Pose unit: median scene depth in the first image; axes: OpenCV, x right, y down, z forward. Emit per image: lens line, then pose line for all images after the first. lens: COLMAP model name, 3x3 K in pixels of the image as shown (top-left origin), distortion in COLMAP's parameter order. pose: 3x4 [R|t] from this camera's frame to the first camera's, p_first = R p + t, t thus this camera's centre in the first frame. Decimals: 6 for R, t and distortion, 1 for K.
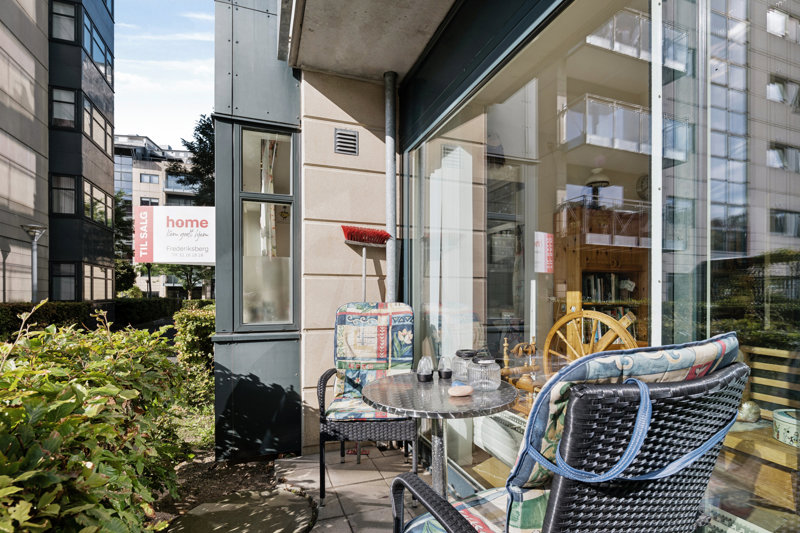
lens RADIAL K [[373.3, 0, 389.3], [0, 373.3, 298.7], [0, 0, 1]] dist [0.001451, -0.001243]
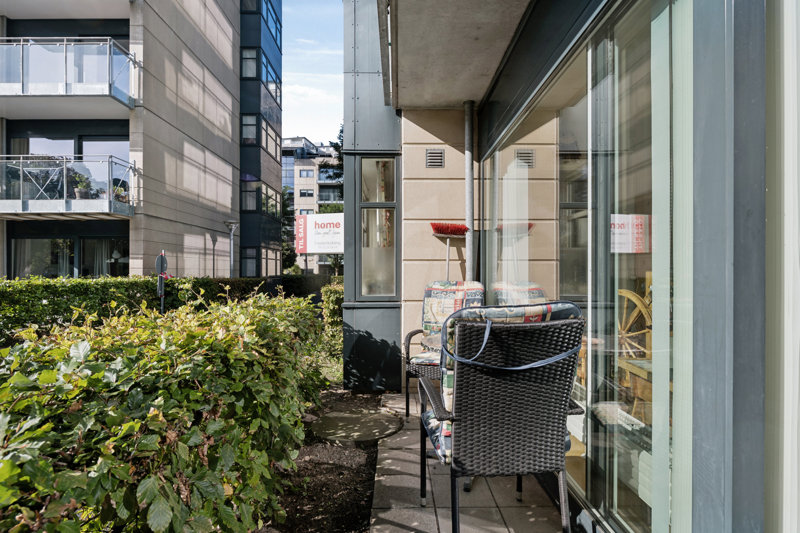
lens RADIAL K [[373.3, 0, 404.1], [0, 373.3, 271.9], [0, 0, 1]] dist [0.001451, -0.001243]
pose [[0.950607, -0.001459, -0.310394, 0.183815], [-0.000702, 0.999976, -0.006853, -0.011428], [0.310396, 0.006732, 0.950583, -0.270368]]
